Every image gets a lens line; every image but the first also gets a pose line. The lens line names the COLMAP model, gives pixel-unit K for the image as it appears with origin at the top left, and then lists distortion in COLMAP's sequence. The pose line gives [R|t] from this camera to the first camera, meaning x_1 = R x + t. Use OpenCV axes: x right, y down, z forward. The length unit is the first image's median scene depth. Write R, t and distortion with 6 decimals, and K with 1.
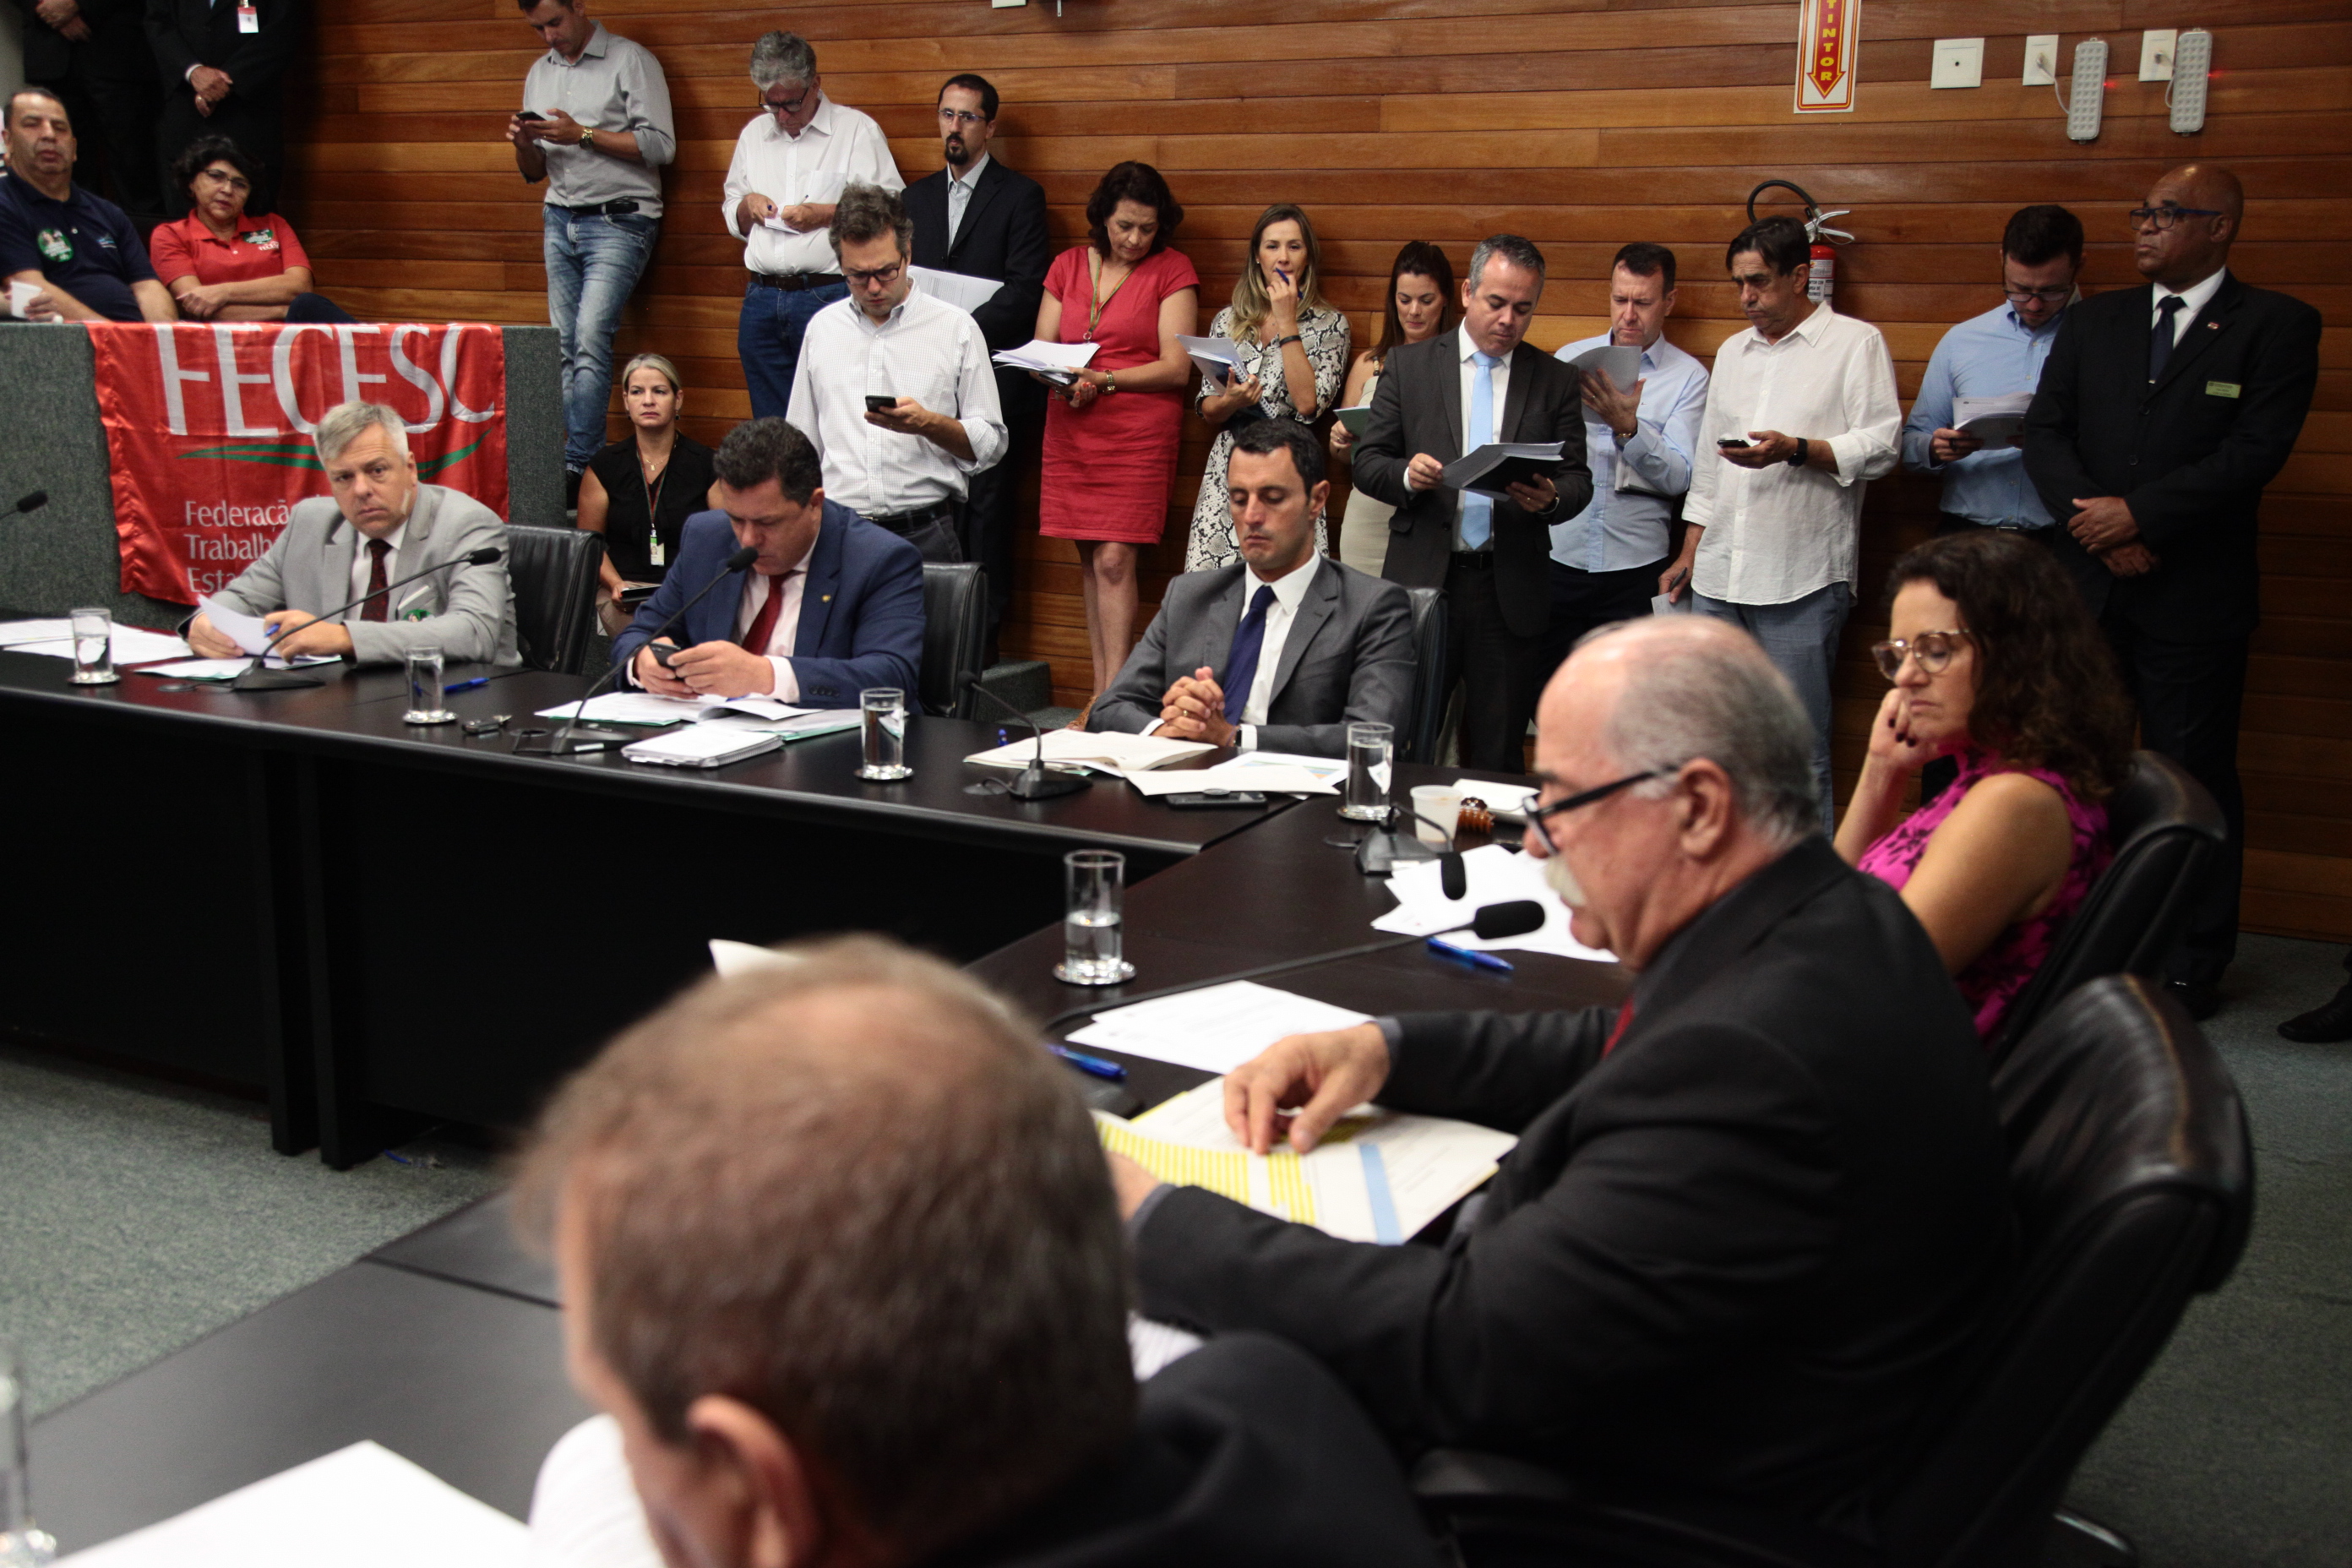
lens RADIAL K [[2163.5, 0, 1176.0], [0, 2163.5, 784.0], [0, 0, 1]] dist [-0.007702, 0.079257]
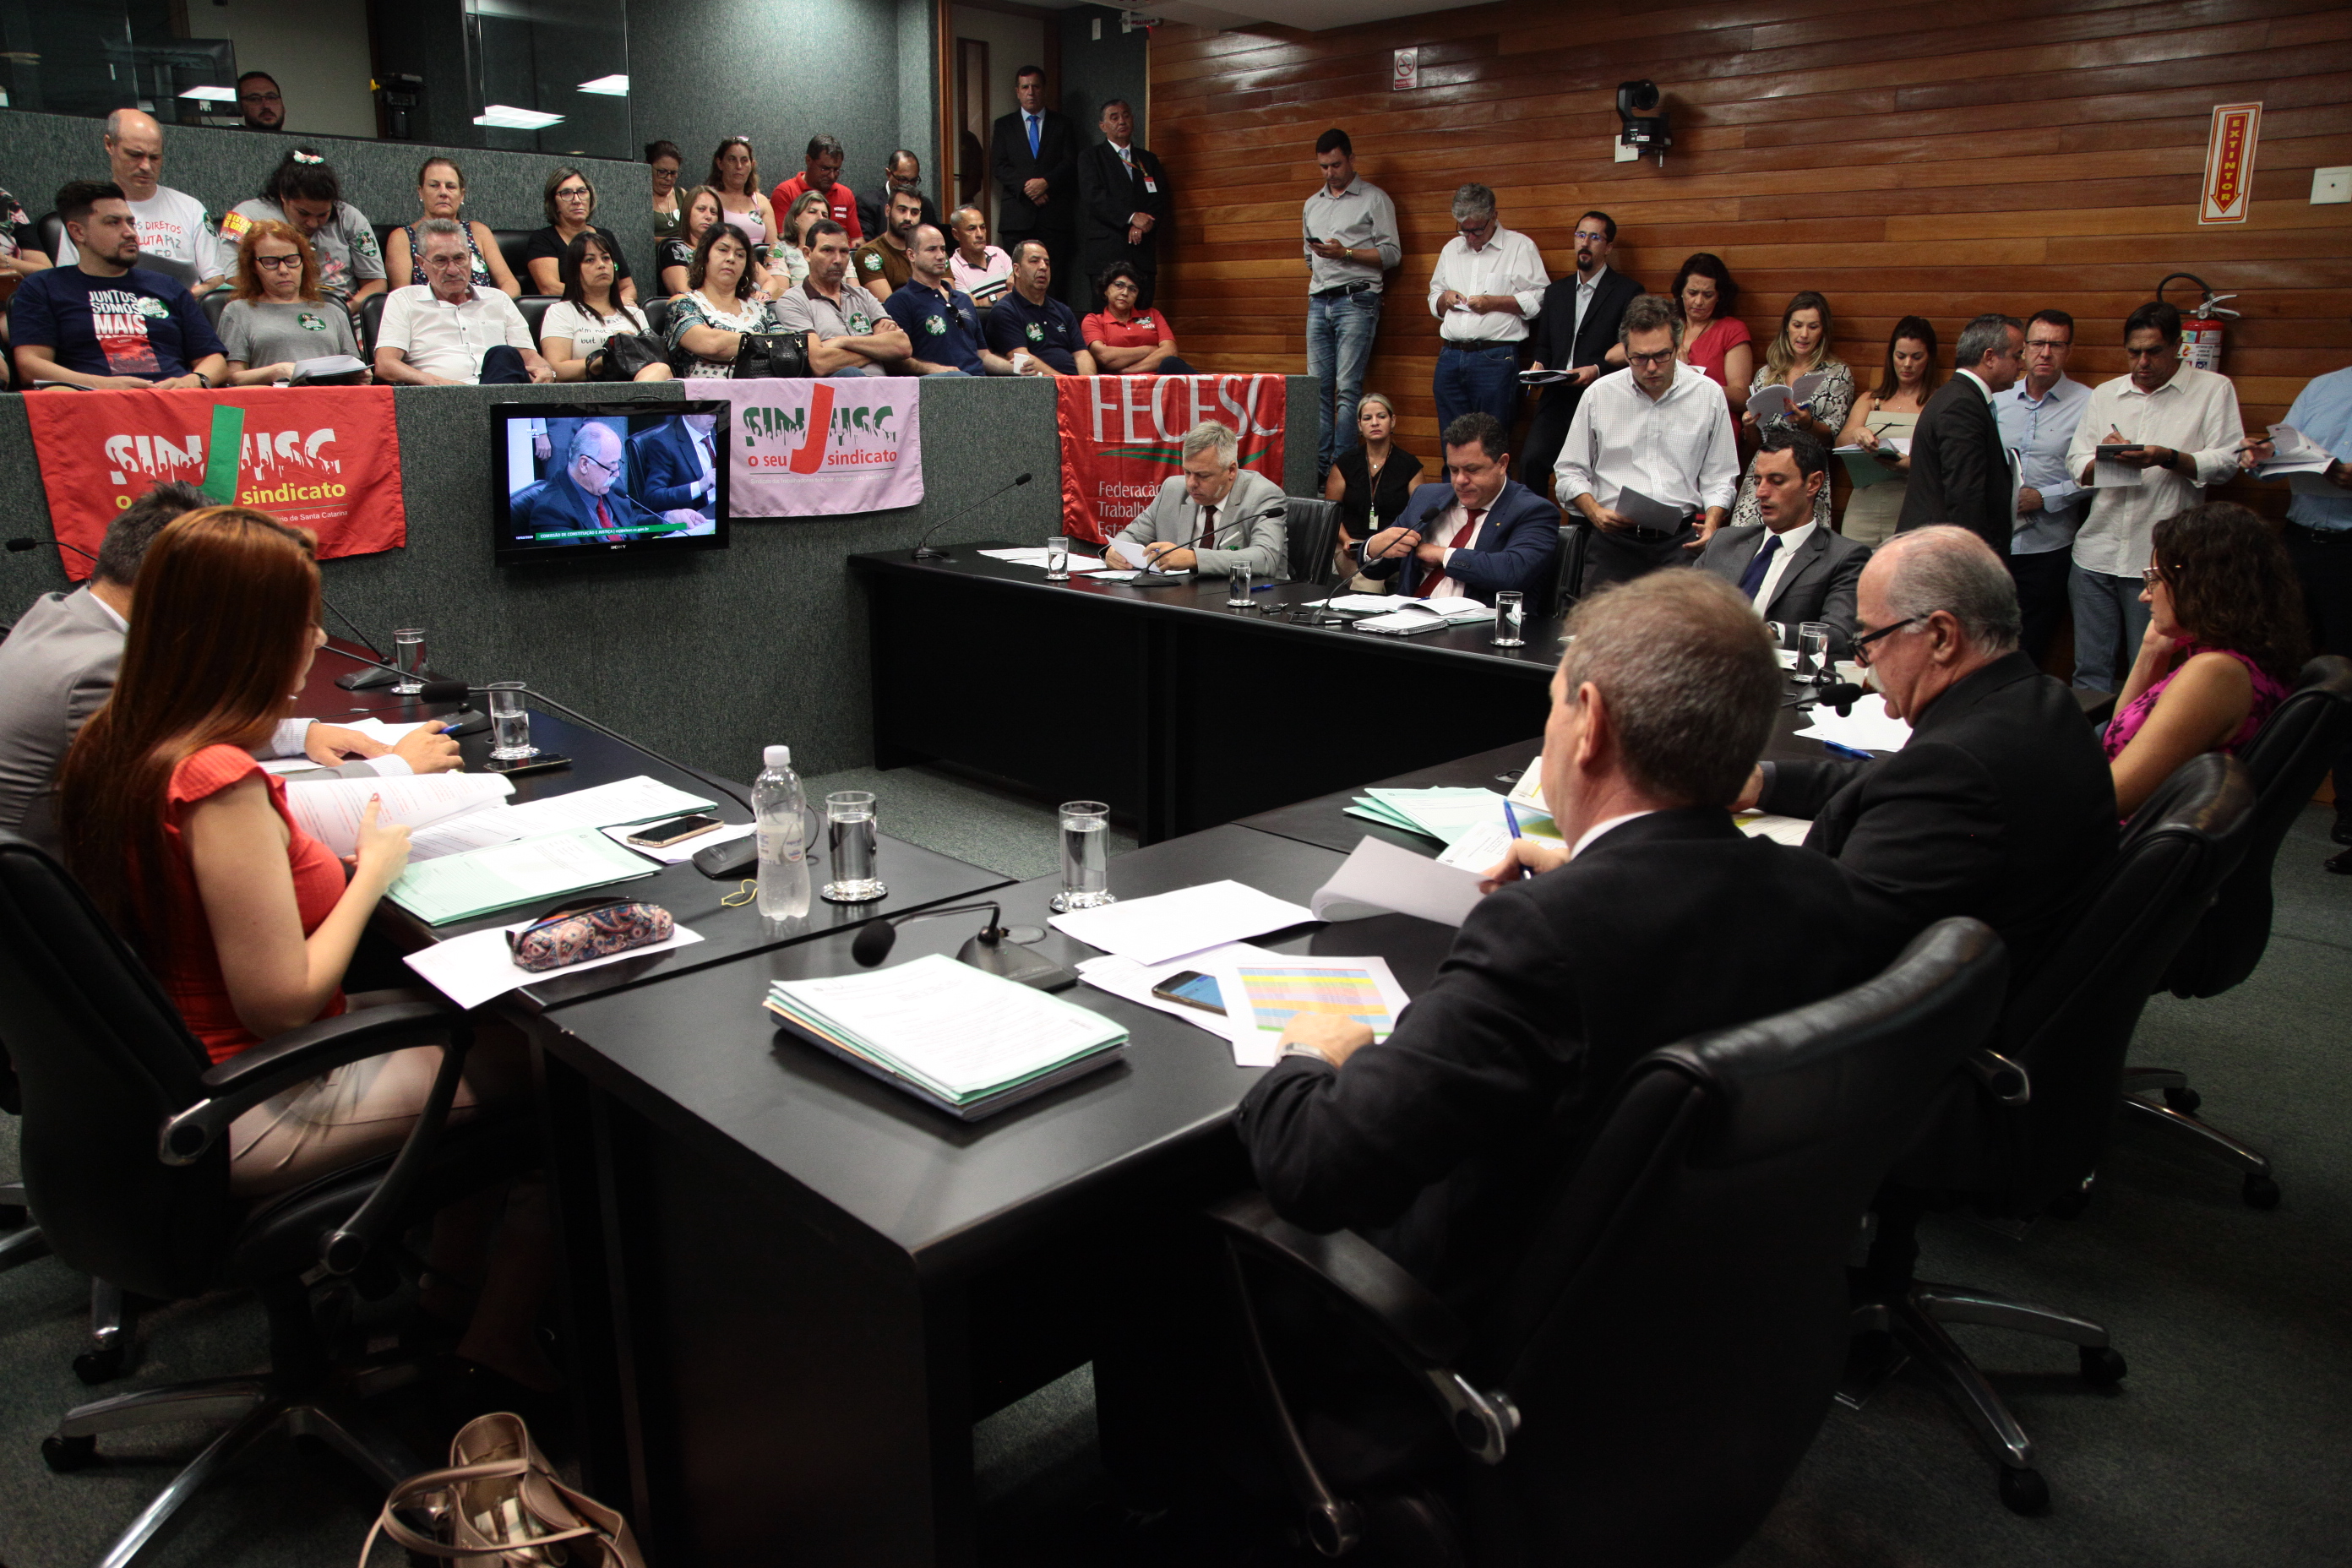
lens RADIAL K [[1708.9, 0, 1176.0], [0, 1708.9, 784.0], [0, 0, 1]] dist [-0.119733, 0.085917]
pose [[0.942618, 0.069900, -0.326475, 0.038579], [-0.061567, 0.997461, 0.035804, 0.047812], [0.328148, -0.013649, 0.944528, -0.205058]]
